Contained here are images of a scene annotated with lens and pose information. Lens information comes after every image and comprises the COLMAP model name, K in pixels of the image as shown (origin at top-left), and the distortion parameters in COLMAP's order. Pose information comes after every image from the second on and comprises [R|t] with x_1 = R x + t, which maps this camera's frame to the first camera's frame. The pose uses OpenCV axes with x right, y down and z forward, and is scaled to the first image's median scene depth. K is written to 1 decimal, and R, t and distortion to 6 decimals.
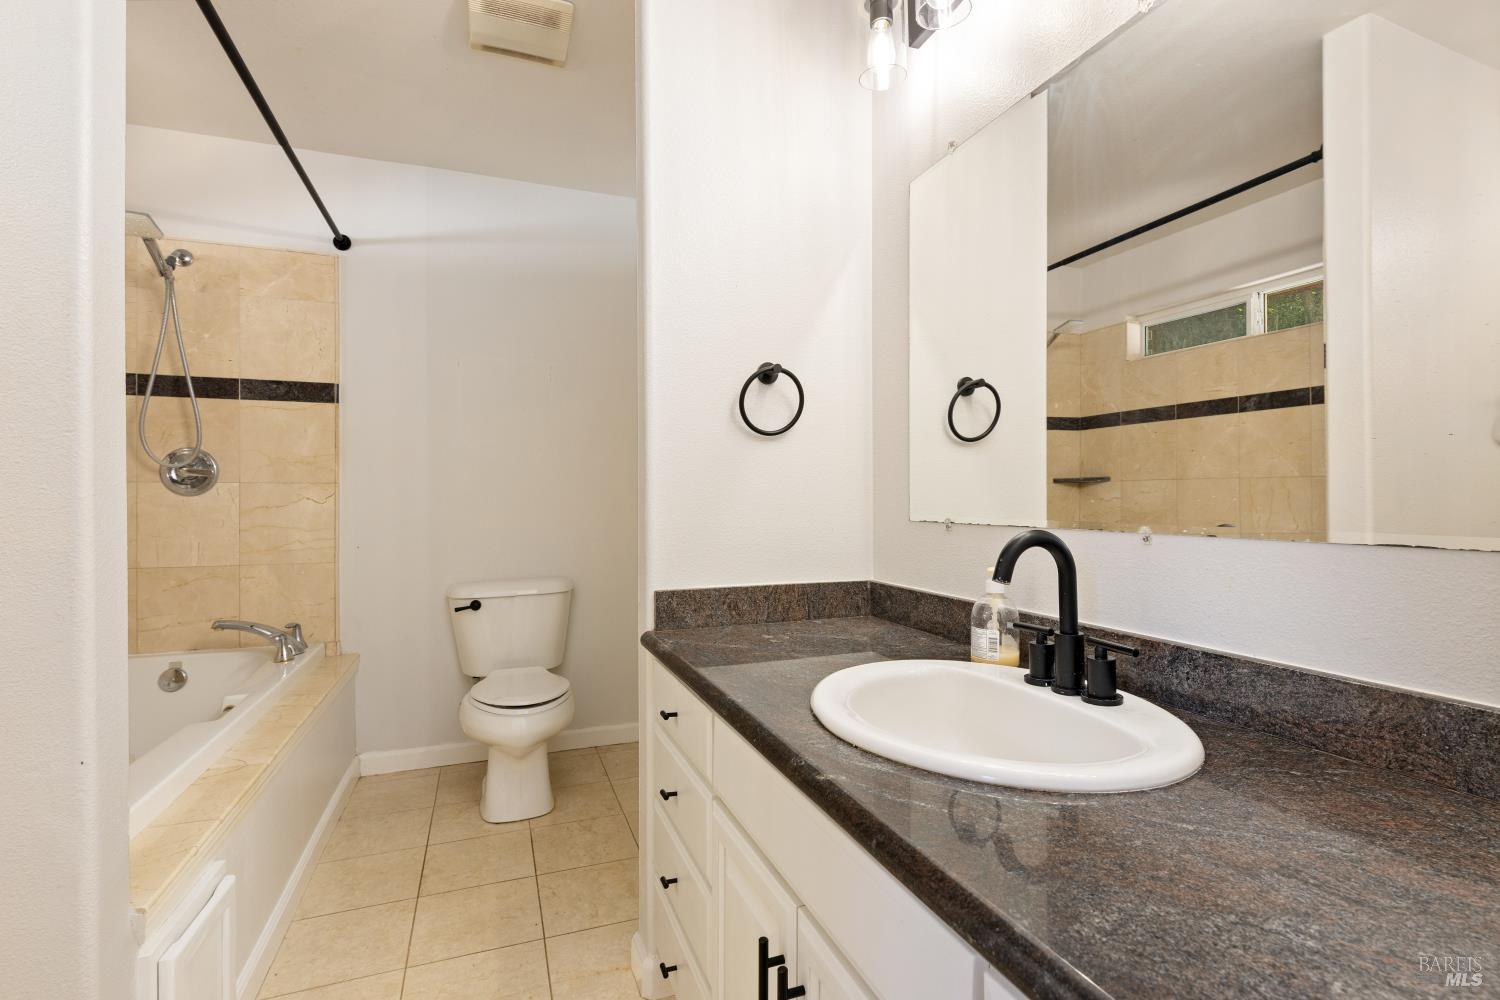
lens RADIAL K [[730.8, 0, 750.0], [0, 730.8, 500.0], [0, 0, 1]] dist [0.004820, 0.000804]
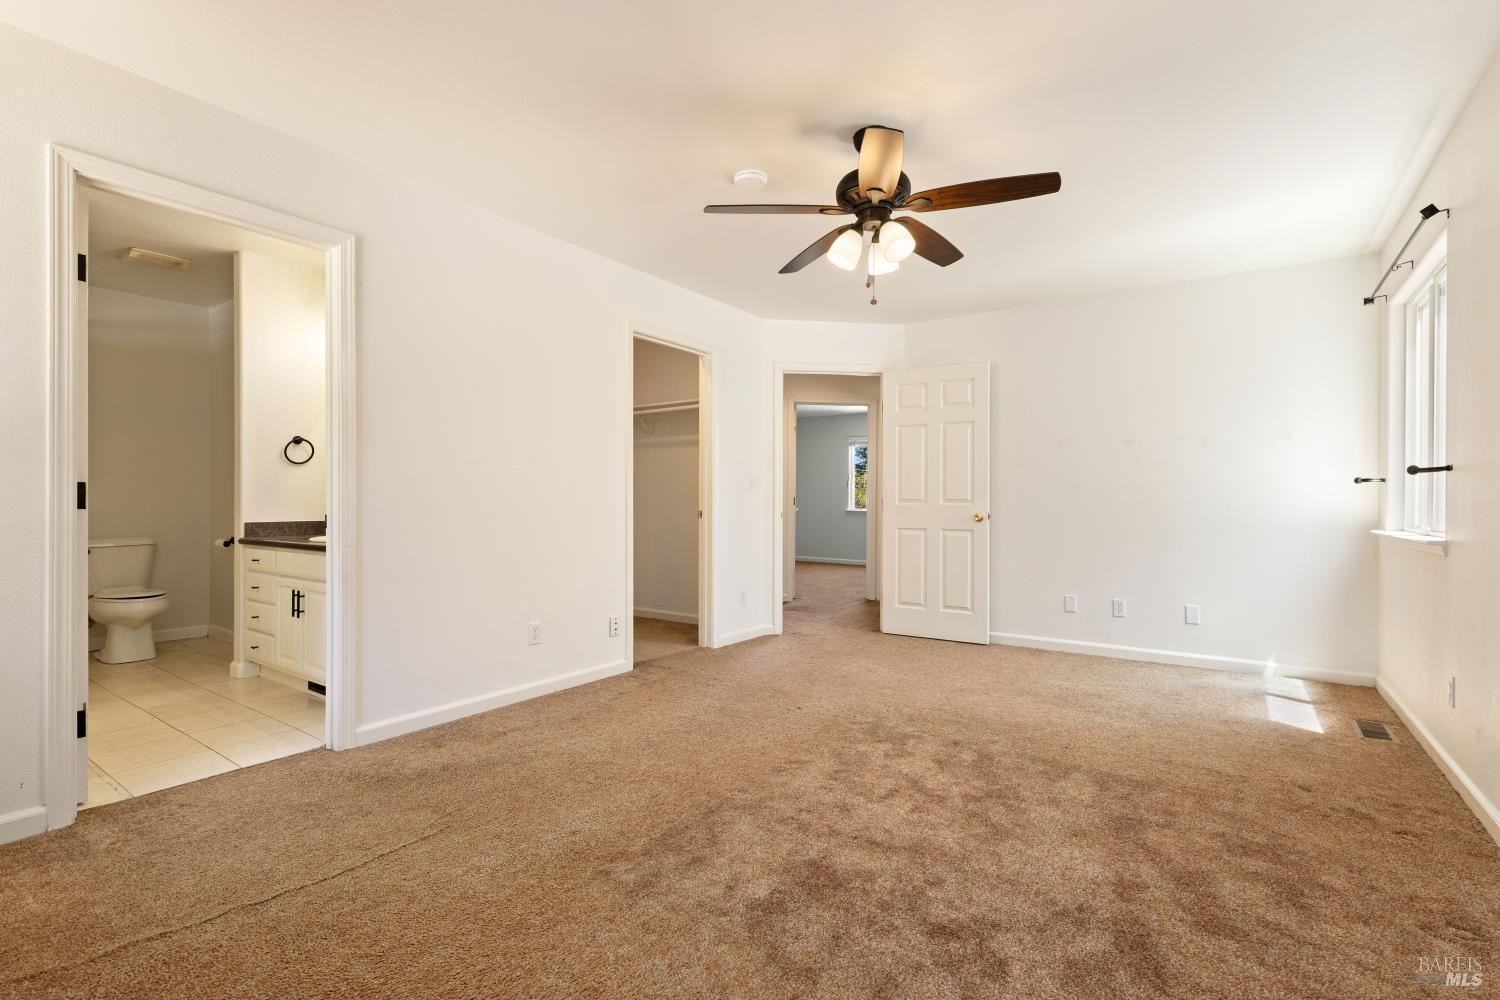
lens RADIAL K [[679.8, 0, 750.0], [0, 679.8, 500.0], [0, 0, 1]] dist [0.000634, 0.000194]
pose [[0.823244, 0.007272, 0.567641, -0.023117], [-0.004718, 0.999971, -0.005968, 0.049267], [-0.567668, 0.002236, 0.823254, -1.986669]]
